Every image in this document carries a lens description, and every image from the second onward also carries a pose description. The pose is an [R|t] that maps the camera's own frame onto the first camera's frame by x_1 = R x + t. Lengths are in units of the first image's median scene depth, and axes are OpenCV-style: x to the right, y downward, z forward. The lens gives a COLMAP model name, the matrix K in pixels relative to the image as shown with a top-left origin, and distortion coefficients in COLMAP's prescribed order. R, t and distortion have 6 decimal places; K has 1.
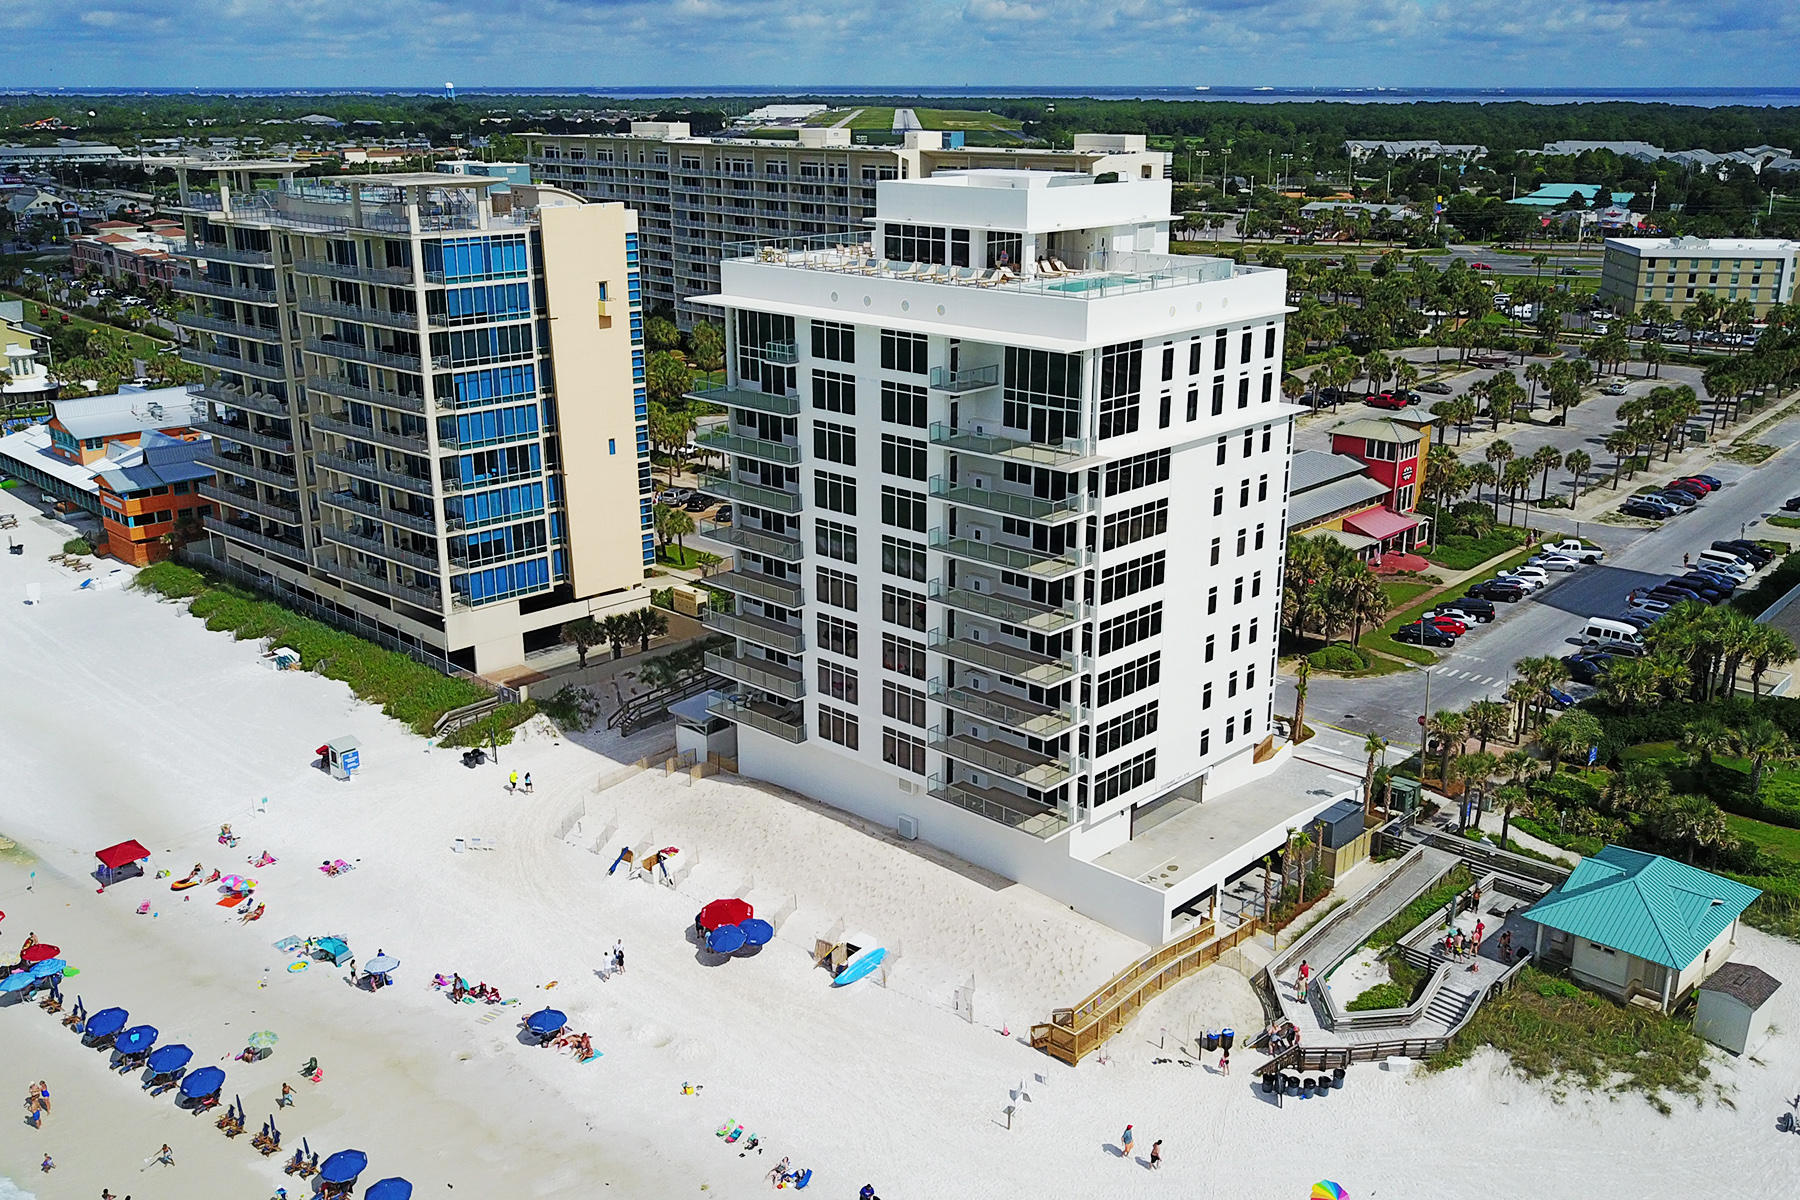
lens RADIAL K [[1650.3, 0, 907.3], [0, 1650.3, 604.0], [0, 0, 1]] dist [-0.001248, 0.002200]
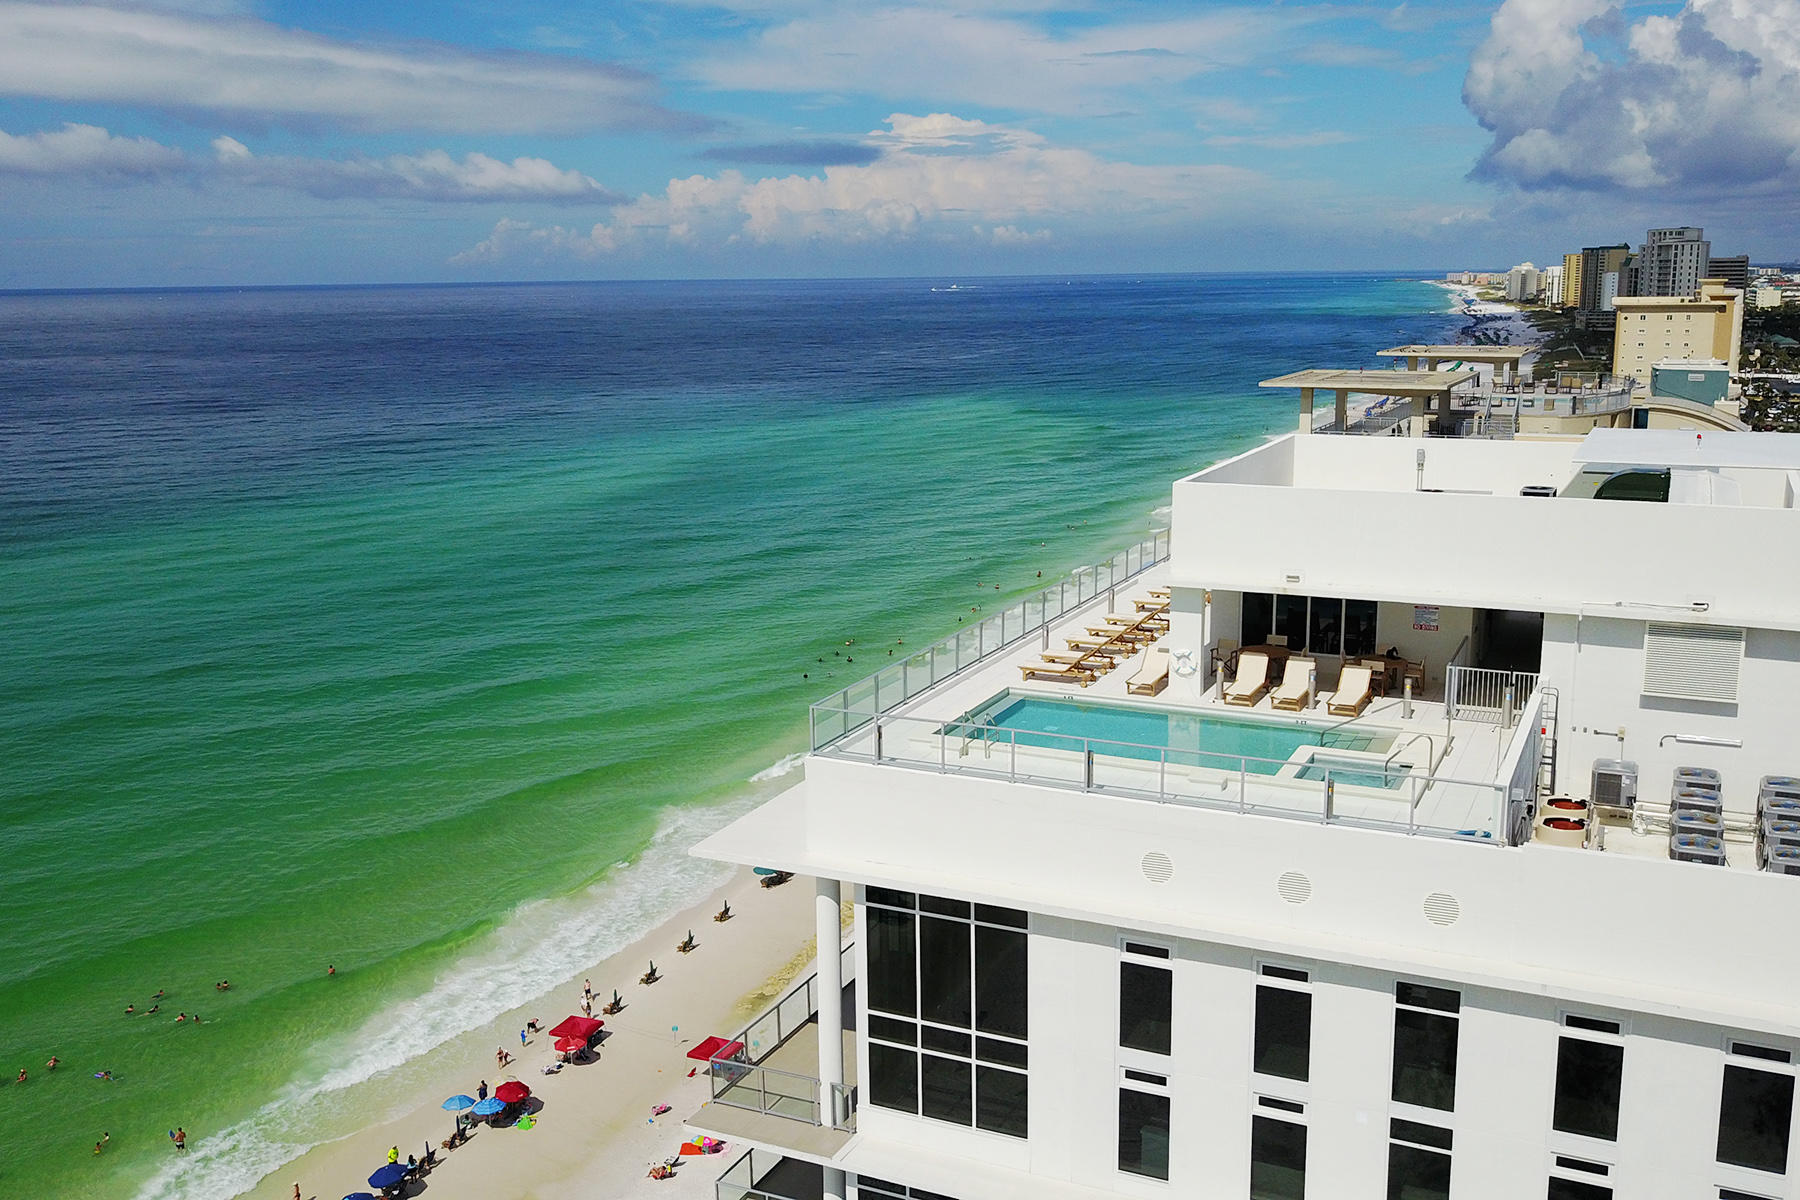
lens RADIAL K [[1650.3, 0, 907.3], [0, 1650.3, 604.0], [0, 0, 1]] dist [-0.001248, 0.002200]
pose [[0.309827, 0.183374, -0.932942, 0.316925], [-0.271233, 0.957499, 0.098125, -0.173588], [0.911285, 0.222643, 0.346396, 0.569848]]
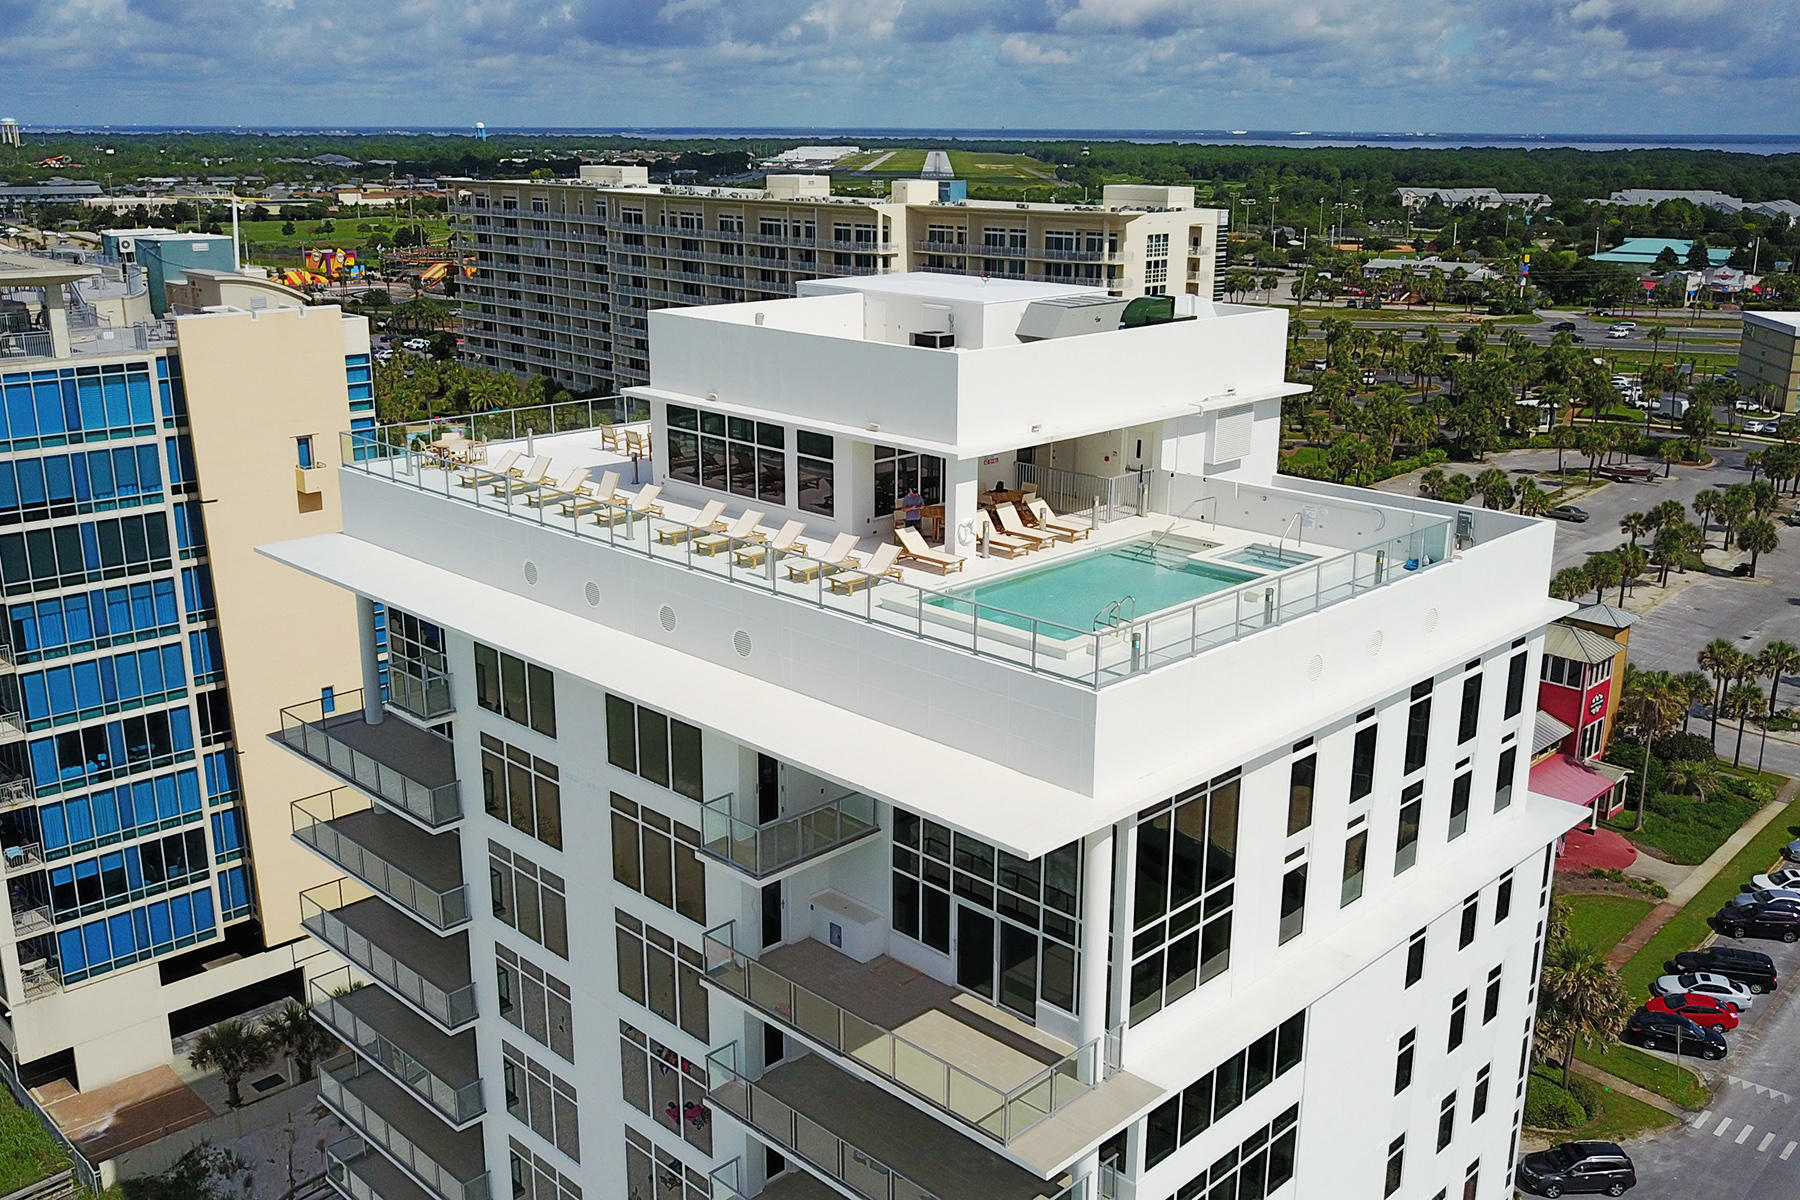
lens RADIAL K [[1650.3, 0, 907.3], [0, 1650.3, 604.0], [0, 0, 1]] dist [-0.001248, 0.002200]
pose [[0.999752, 0.011026, -0.019342, 0.048955], [-0.011482, 0.999654, -0.023654, -0.126706], [0.019074, 0.023870, 0.999533, 0.419086]]
